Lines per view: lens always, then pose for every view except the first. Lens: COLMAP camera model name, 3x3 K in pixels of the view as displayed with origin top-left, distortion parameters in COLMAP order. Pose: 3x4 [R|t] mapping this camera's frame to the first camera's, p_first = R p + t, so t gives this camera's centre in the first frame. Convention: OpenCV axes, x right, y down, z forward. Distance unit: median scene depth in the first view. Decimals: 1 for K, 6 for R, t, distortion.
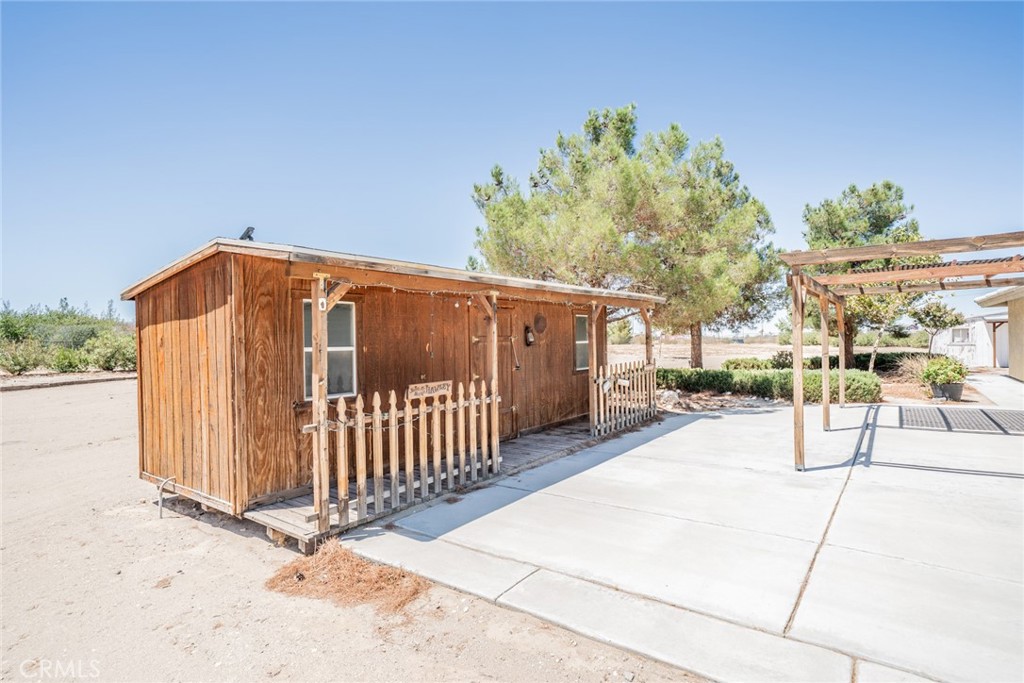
lens RADIAL K [[511.7, 0, 496.7], [0, 511.7, 338.0], [0, 0, 1]] dist [0.024565, 0.000195]
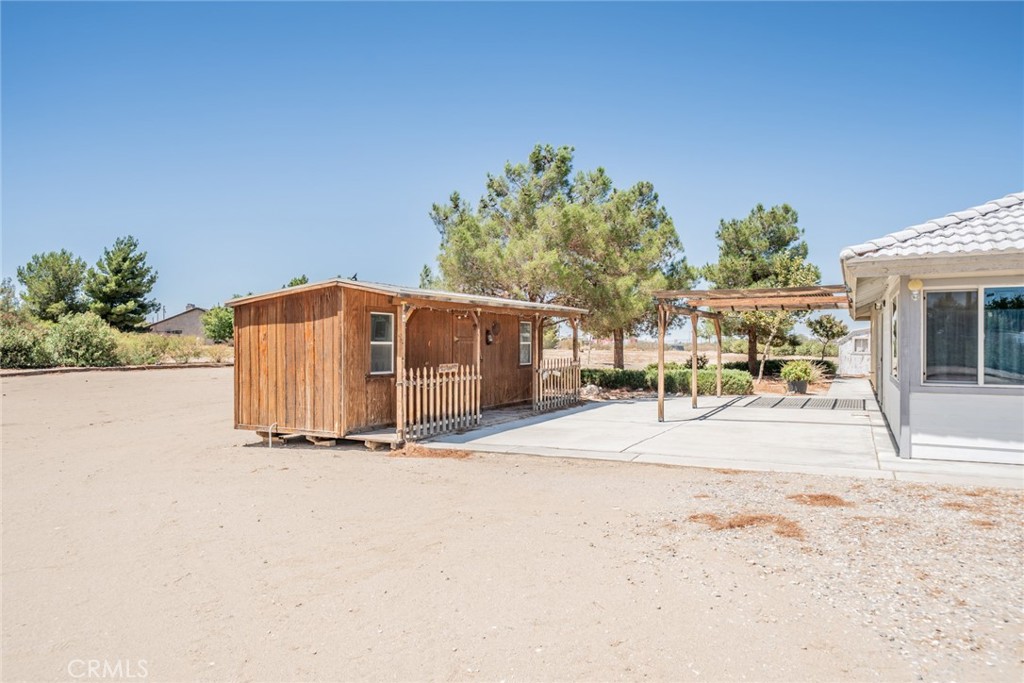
lens RADIAL K [[682.1, 0, 513.6], [0, 682.1, 340.2], [0, 0, 1]] dist [0.036063, 0.000733]
pose [[0.981732, 0.021583, 0.189043, -0.166635], [-0.021958, 0.999759, -0.000110, 0.002123], [-0.189000, -0.004043, 0.981969, -0.602868]]
